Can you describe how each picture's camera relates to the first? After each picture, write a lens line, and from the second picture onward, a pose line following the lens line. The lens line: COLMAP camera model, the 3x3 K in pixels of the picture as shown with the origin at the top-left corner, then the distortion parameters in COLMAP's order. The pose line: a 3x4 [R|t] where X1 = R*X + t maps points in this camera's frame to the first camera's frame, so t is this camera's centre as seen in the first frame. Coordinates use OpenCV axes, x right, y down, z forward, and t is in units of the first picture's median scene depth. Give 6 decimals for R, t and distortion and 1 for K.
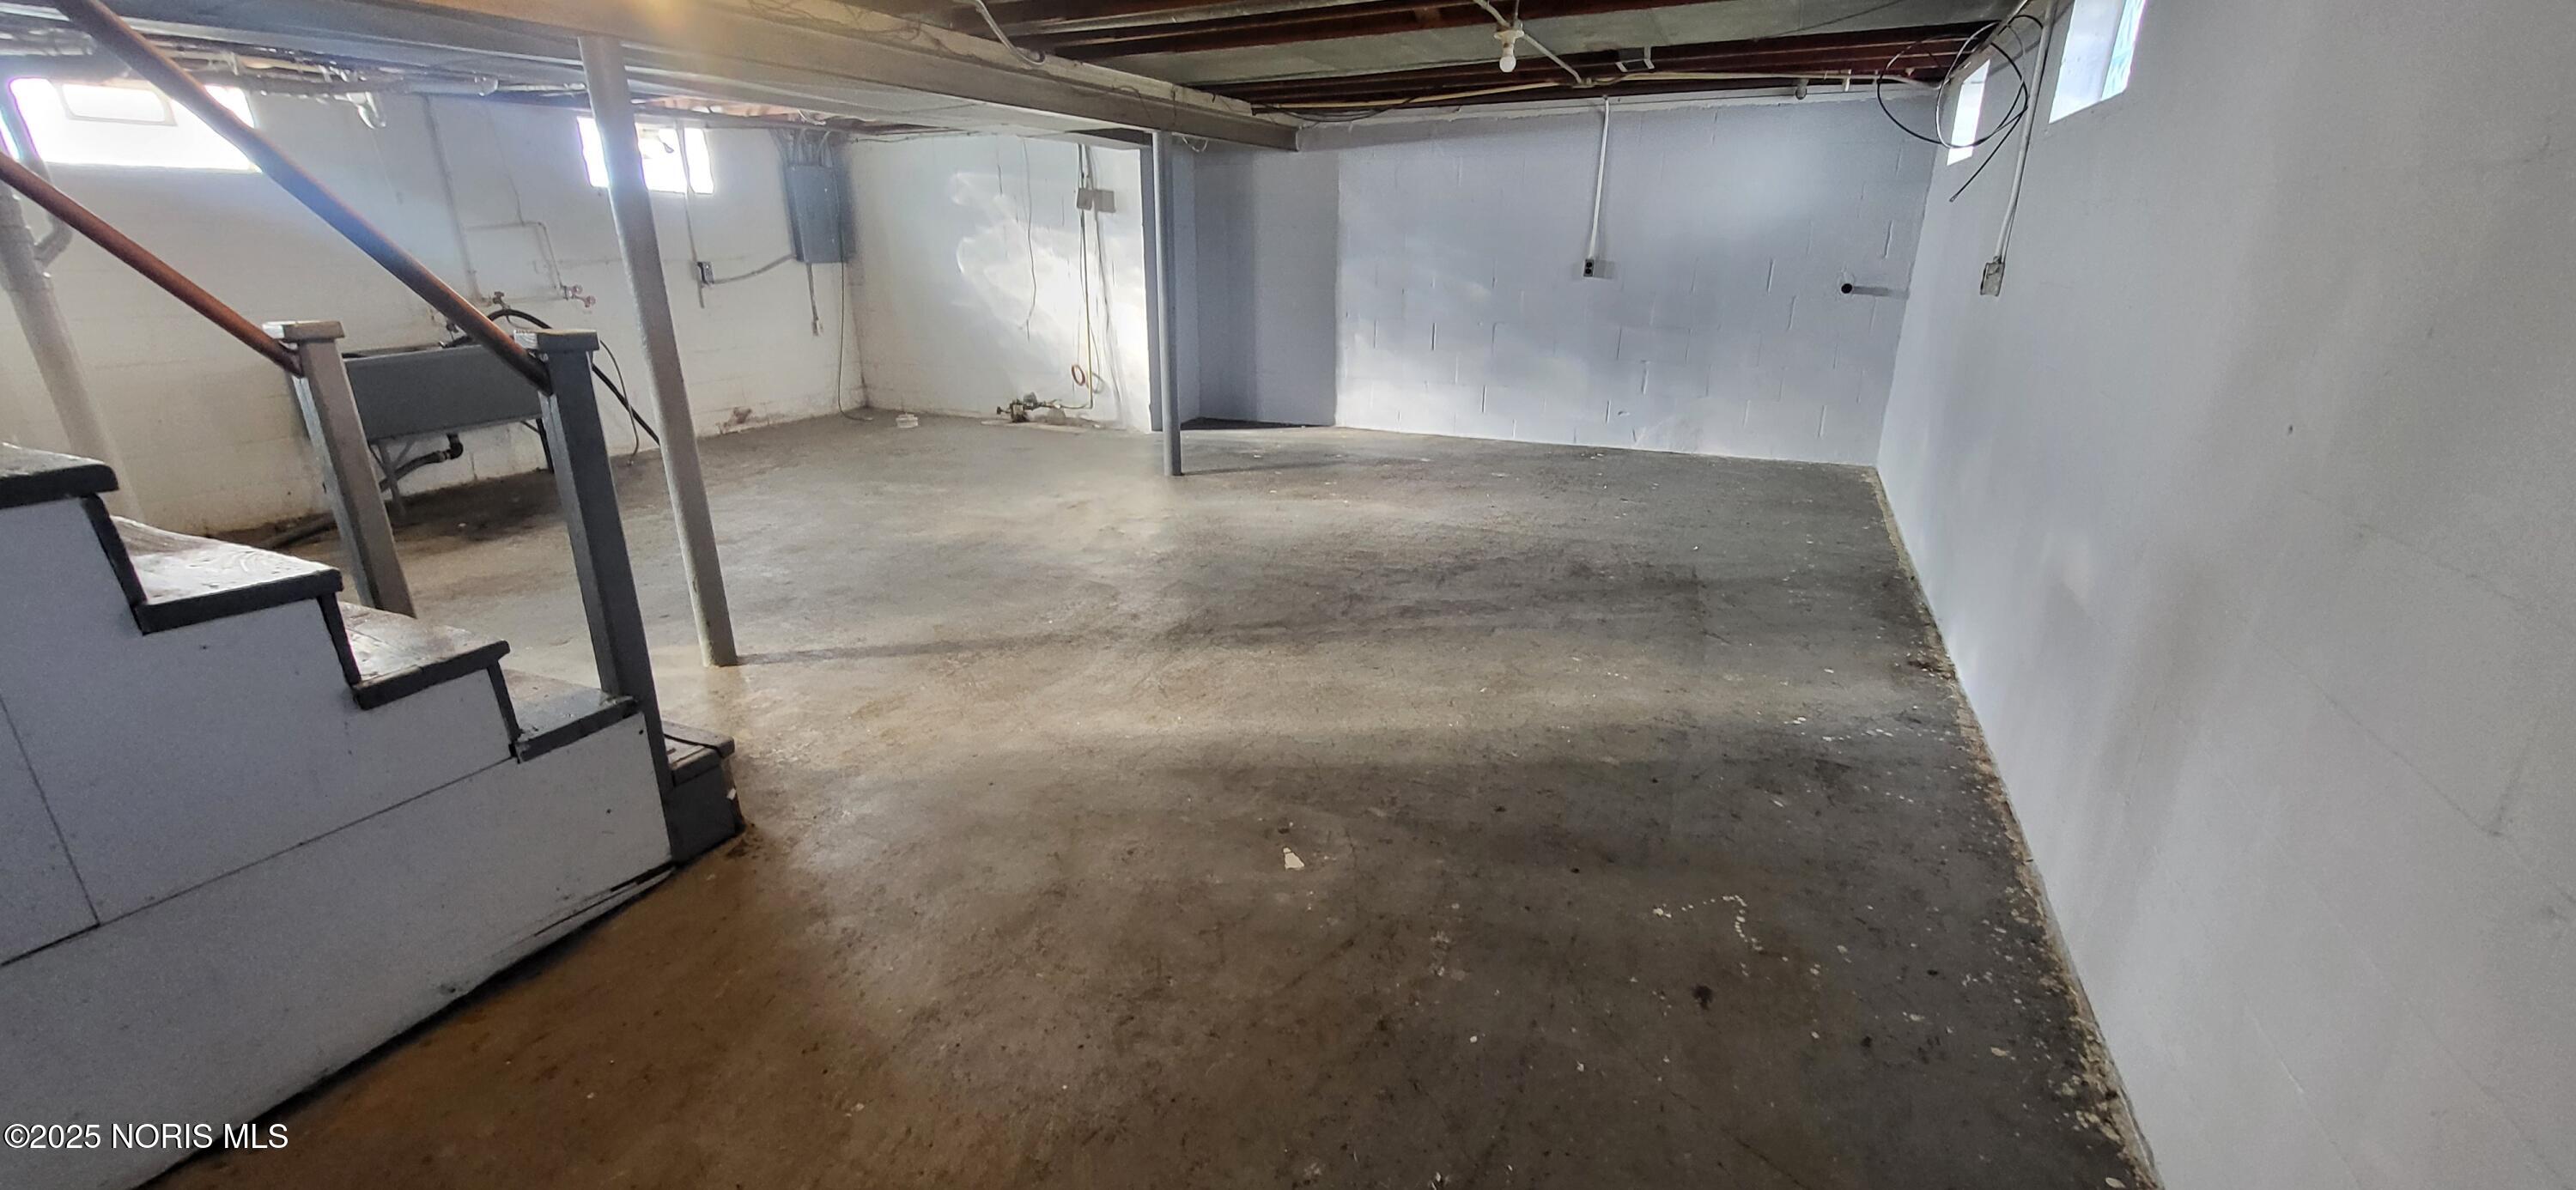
lens RADIAL K [[1015.4, 0, 1270.9], [0, 1015.4, 602.2], [0, 0, 1]] dist [-0.003550, -0.000591]
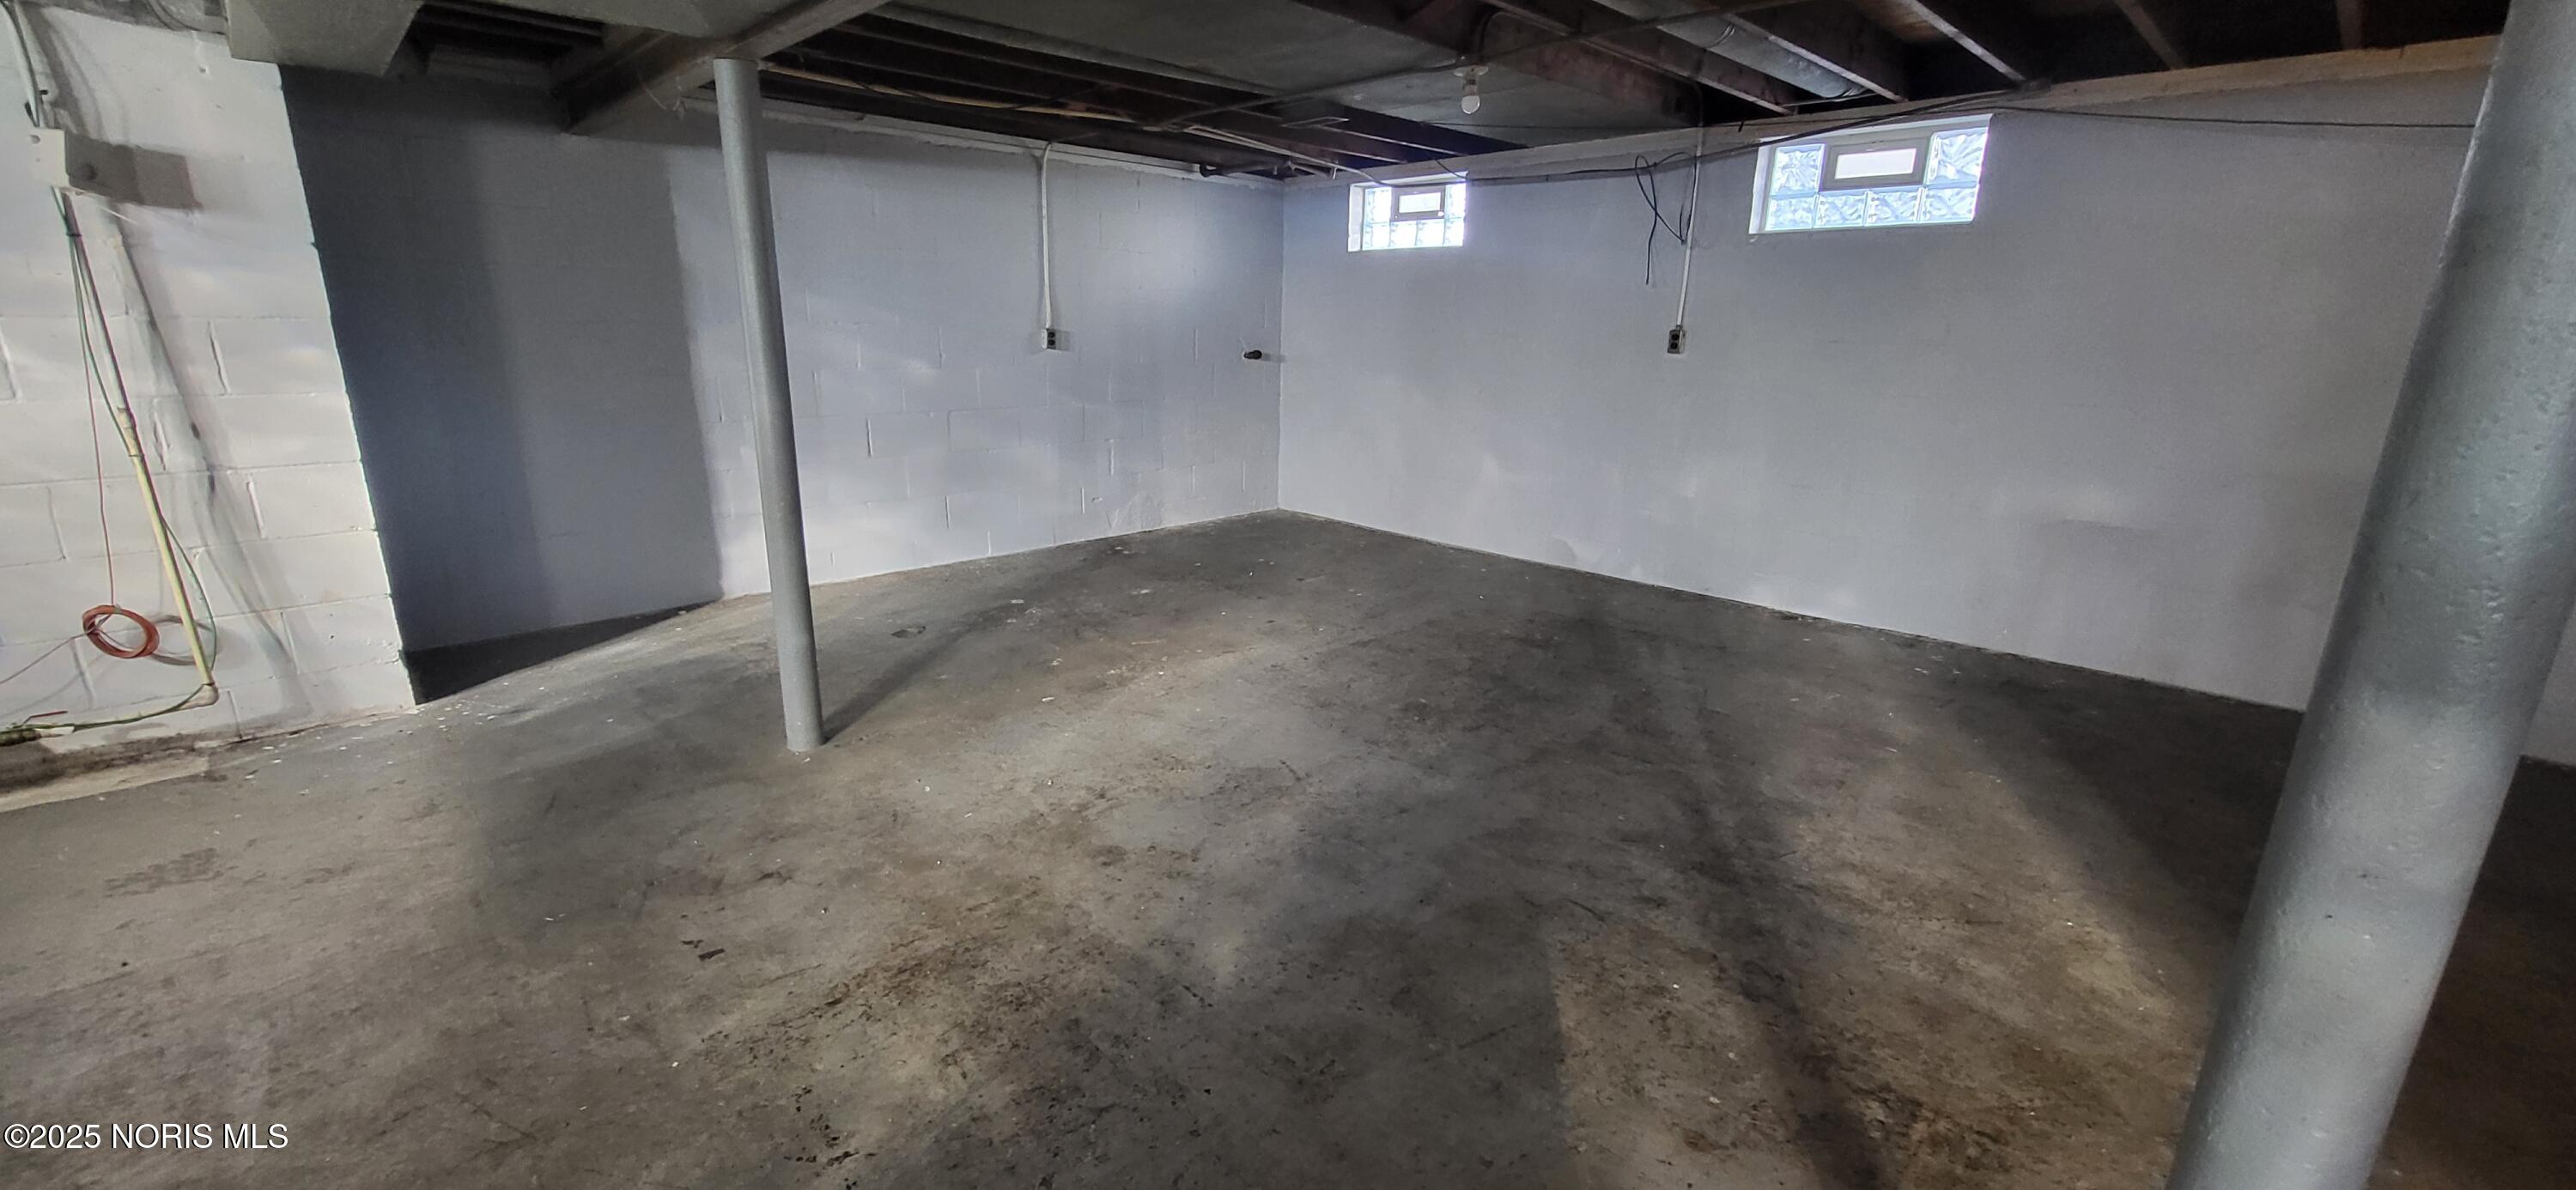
lens RADIAL K [[1015.4, 0, 1280.9], [0, 1015.4, 582.1], [0, 0, 1]] dist [-0.003550, -0.000591]
pose [[0.349676, -0.223408, 0.909843, -0.561490], [0.299934, 0.946734, 0.117194, -0.236404], [-0.887562, 0.231913, 0.398058, 0.713209]]
